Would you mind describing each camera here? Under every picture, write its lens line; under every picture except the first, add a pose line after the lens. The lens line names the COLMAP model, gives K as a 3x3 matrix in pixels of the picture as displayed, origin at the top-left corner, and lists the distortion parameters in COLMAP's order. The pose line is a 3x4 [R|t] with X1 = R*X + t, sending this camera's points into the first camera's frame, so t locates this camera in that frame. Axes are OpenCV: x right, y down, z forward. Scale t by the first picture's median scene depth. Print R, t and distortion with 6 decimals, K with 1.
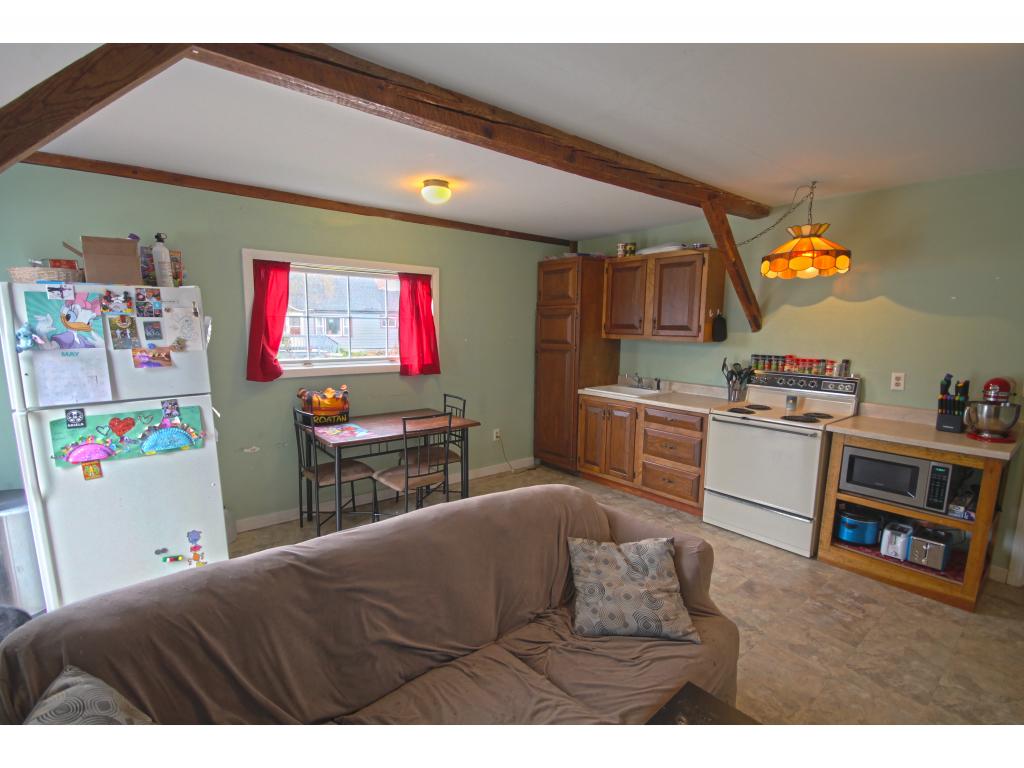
lens RADIAL K [[480.0, 0, 506.9], [0, 480.0, 394.6], [0, 0, 1]] dist [0.012344, -0.012977]
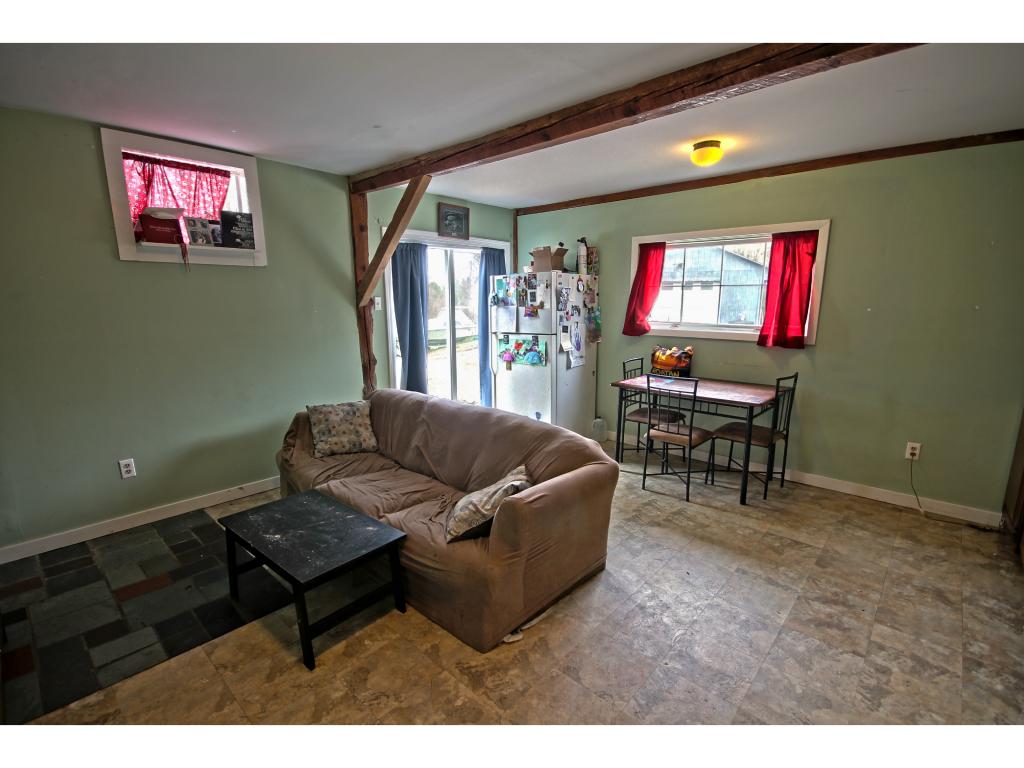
lens RADIAL K [[480.0, 0, 506.9], [0, 480.0, 394.6], [0, 0, 1]] dist [0.012344, -0.012977]
pose [[0.144296, 0.186607, -0.971780, 1.084265], [-0.137559, 0.976305, 0.167050, -0.059737], [0.979927, 0.109572, 0.166546, 0.621848]]
